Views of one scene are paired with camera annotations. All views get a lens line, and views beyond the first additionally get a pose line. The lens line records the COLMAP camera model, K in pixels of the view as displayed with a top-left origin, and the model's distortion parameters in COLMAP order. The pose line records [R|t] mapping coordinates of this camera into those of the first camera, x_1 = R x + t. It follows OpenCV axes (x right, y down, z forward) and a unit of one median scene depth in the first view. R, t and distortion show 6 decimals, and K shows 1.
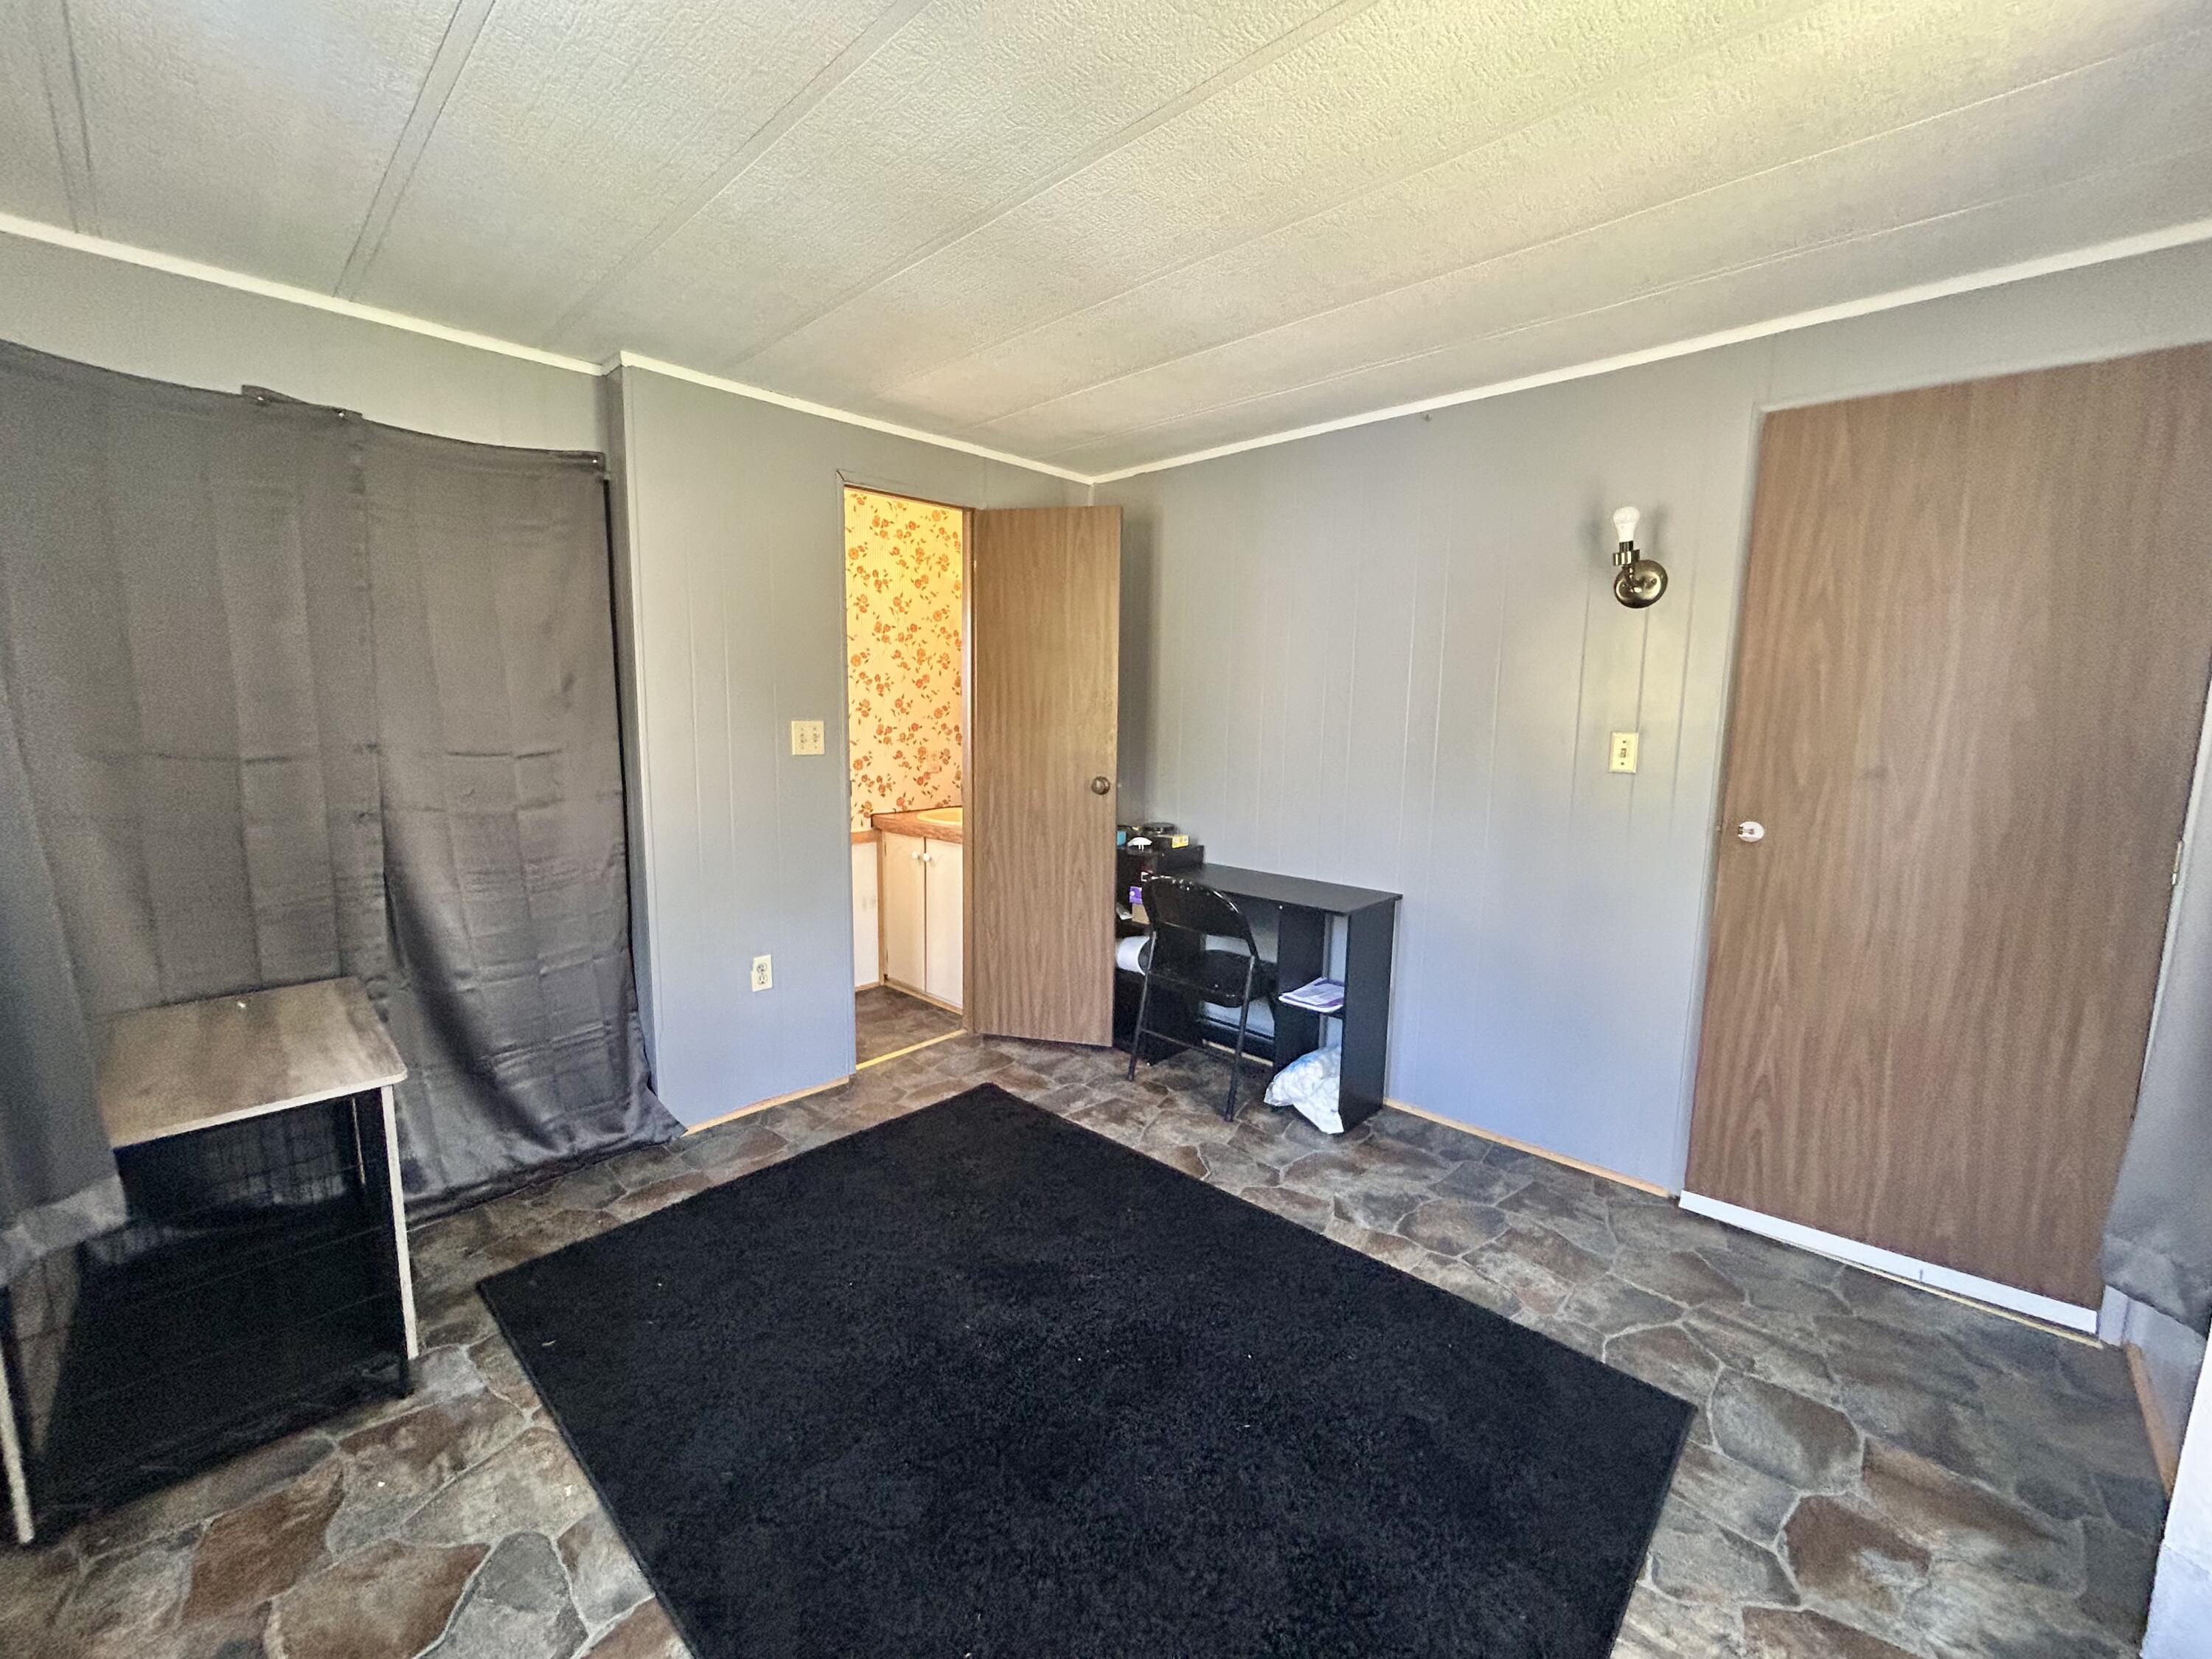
lens RADIAL K [[887.9, 0, 1112.5], [0, 887.9, 827.6], [0, 0, 1]] dist [-0.002793, 0.000993]
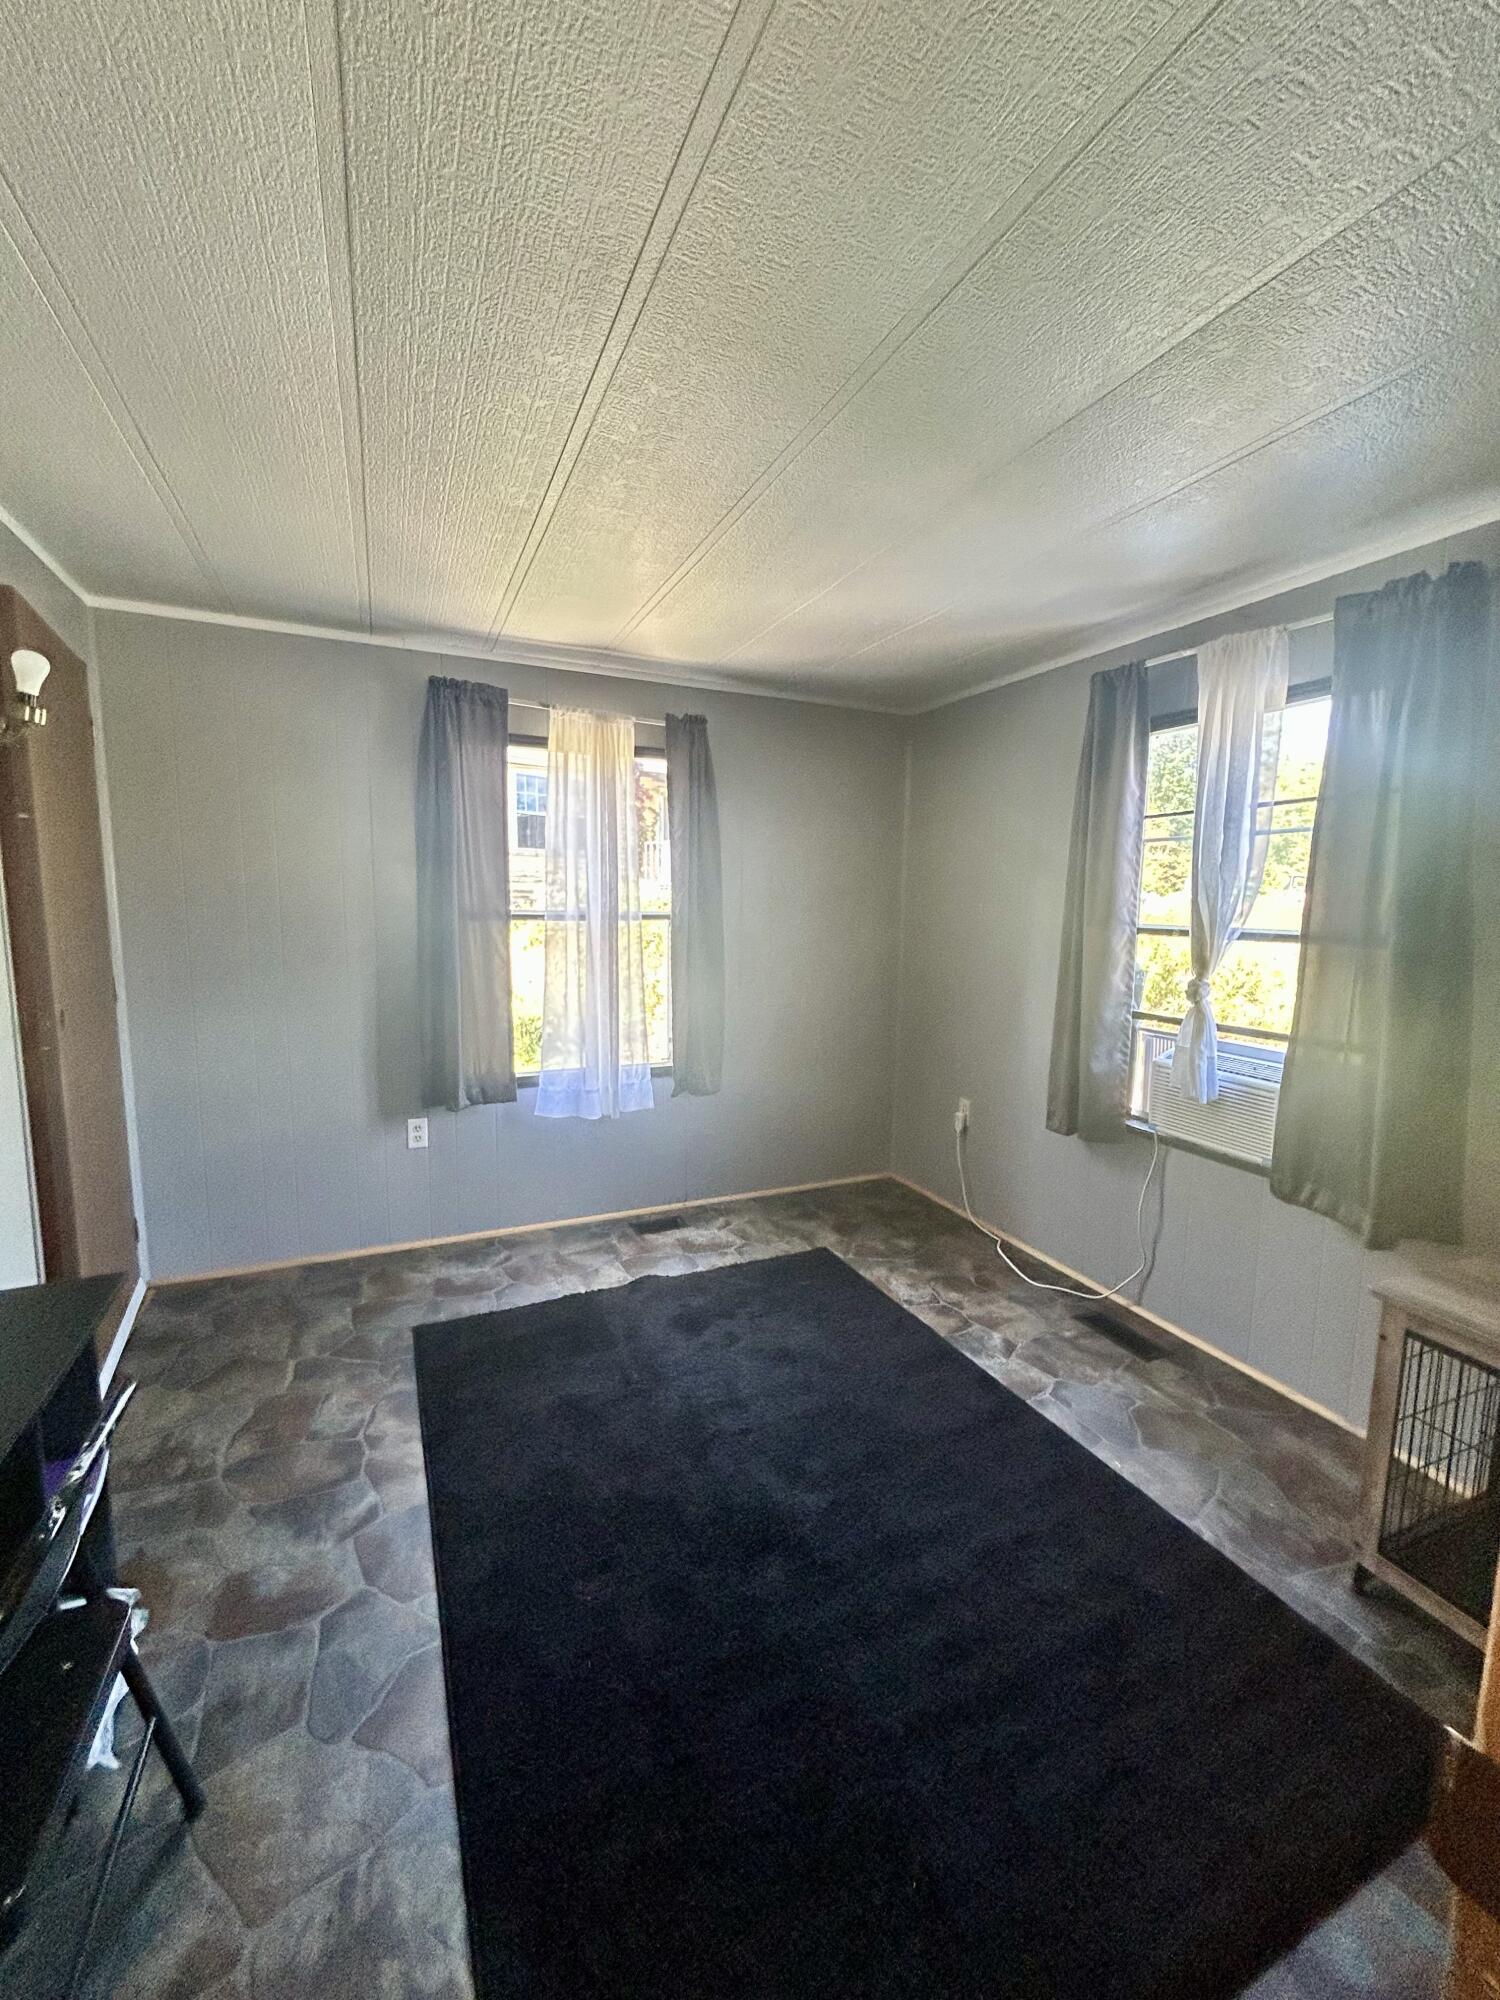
lens RADIAL K [[802.8, 0, 757.6], [0, 802.8, 999.8], [0, 0, 1]] dist [-0.002793, 0.000993]
pose [[-0.925909, -0.073870, 0.370452, -0.295146], [0.020640, 0.969334, 0.244877, -0.192488], [-0.377181, 0.234380, -0.895991, 1.323483]]
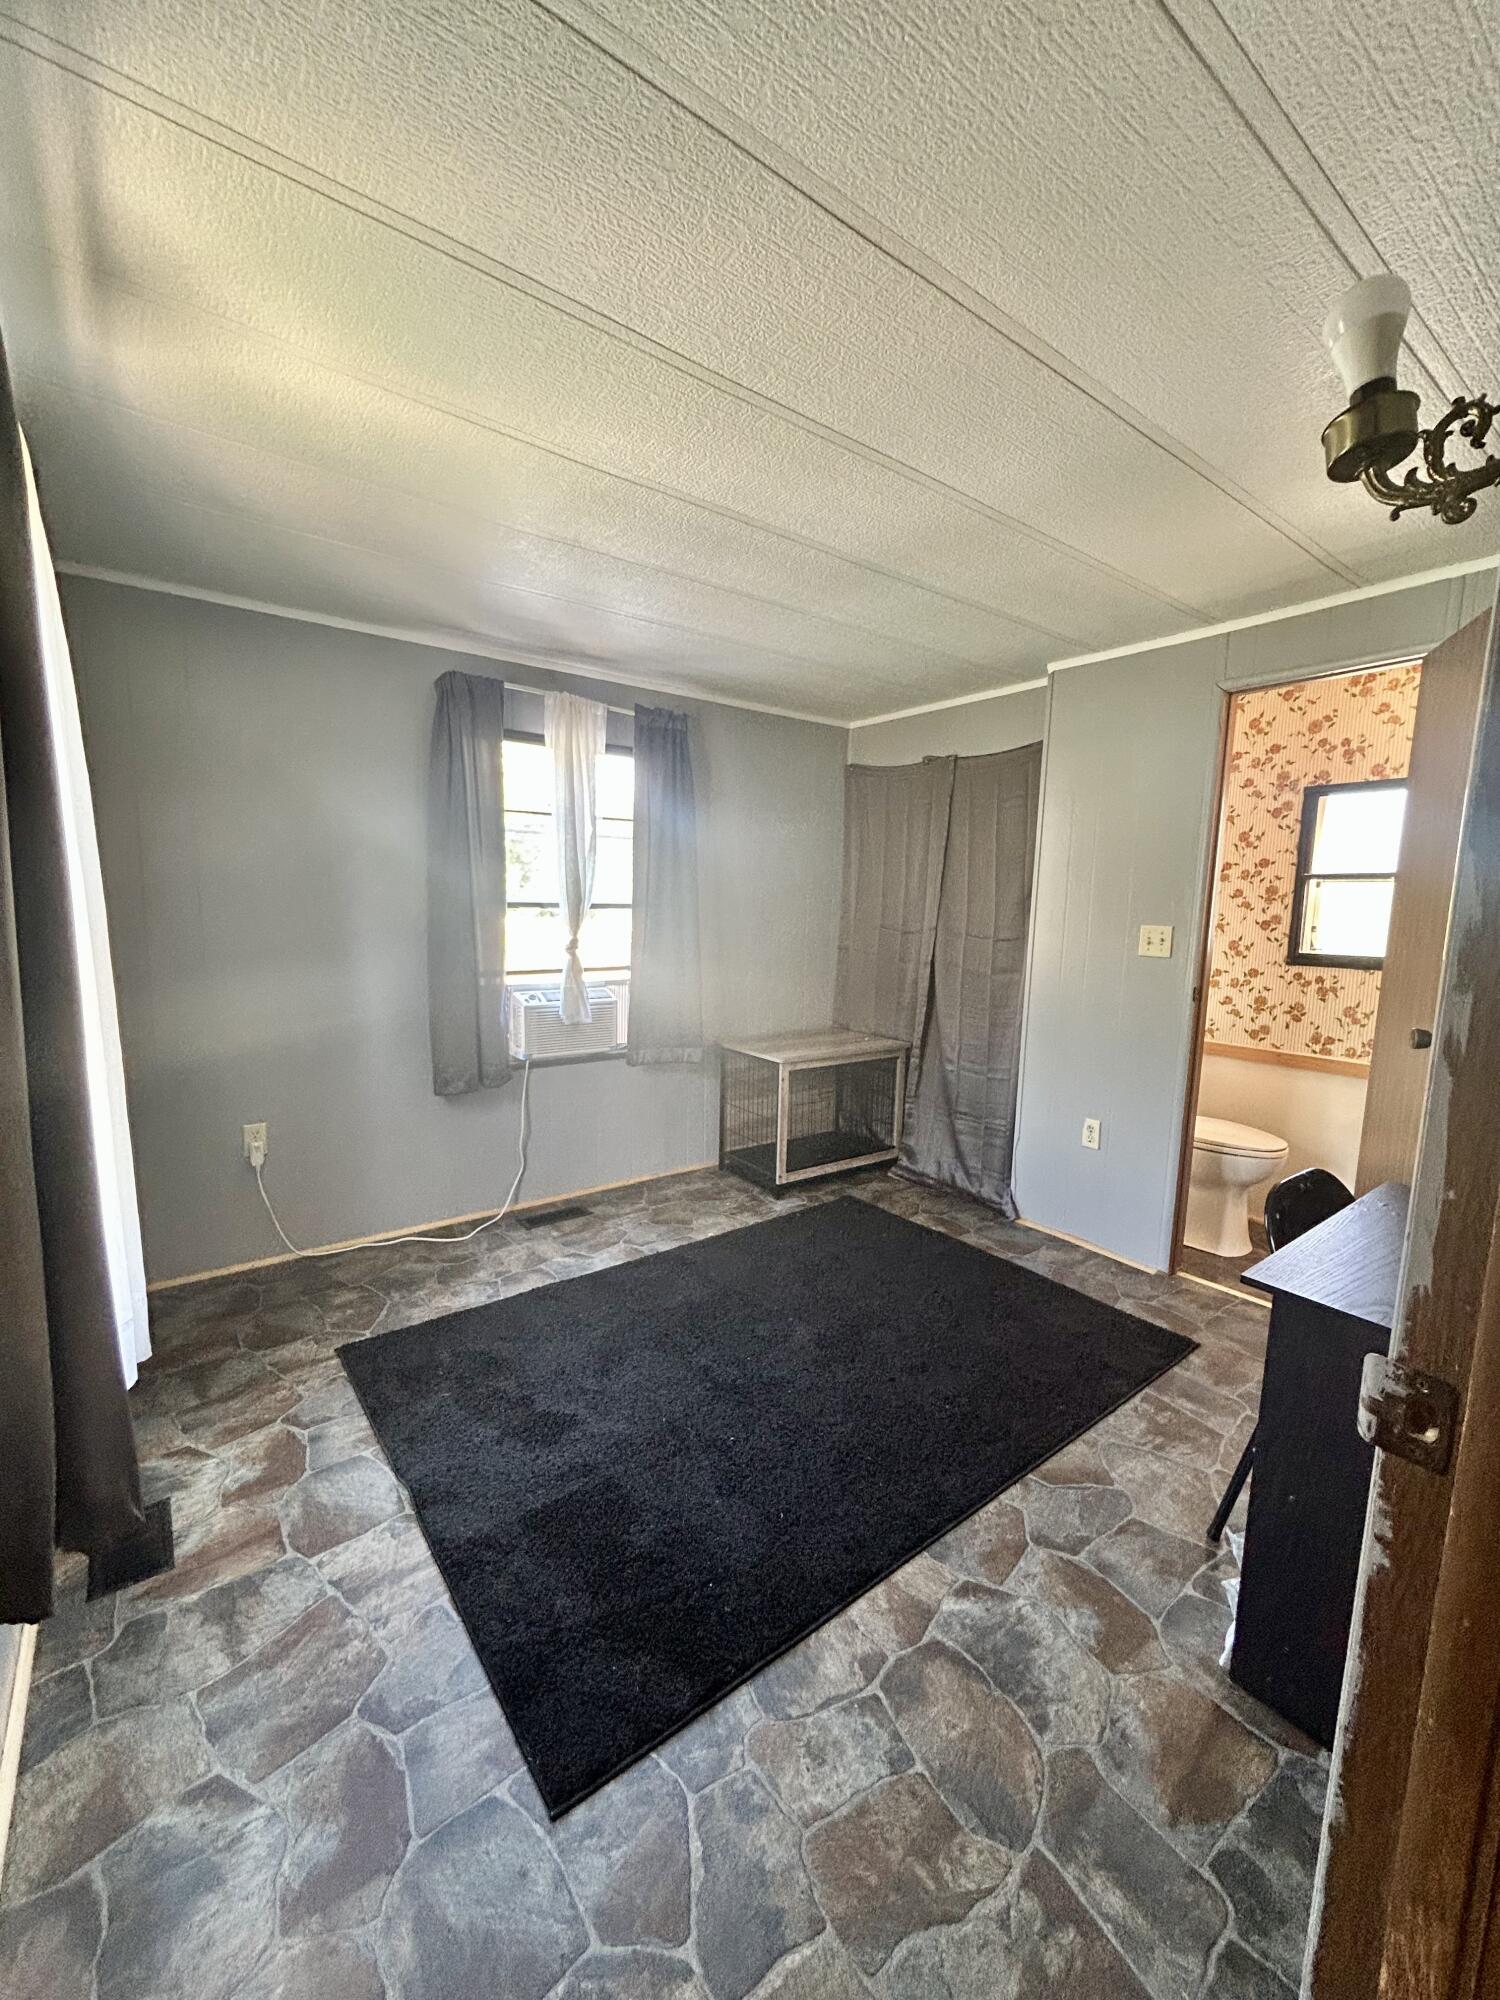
lens RADIAL K [[802.8, 0, 747.2], [0, 802.8, 1002.0], [0, 0, 1]] dist [-0.002793, 0.000993]
pose [[-0.166843, 0.112749, -0.979516, 0.830529], [-0.156178, 0.977876, 0.139163, -0.100749], [0.973536, 0.176197, -0.145542, 0.772967]]
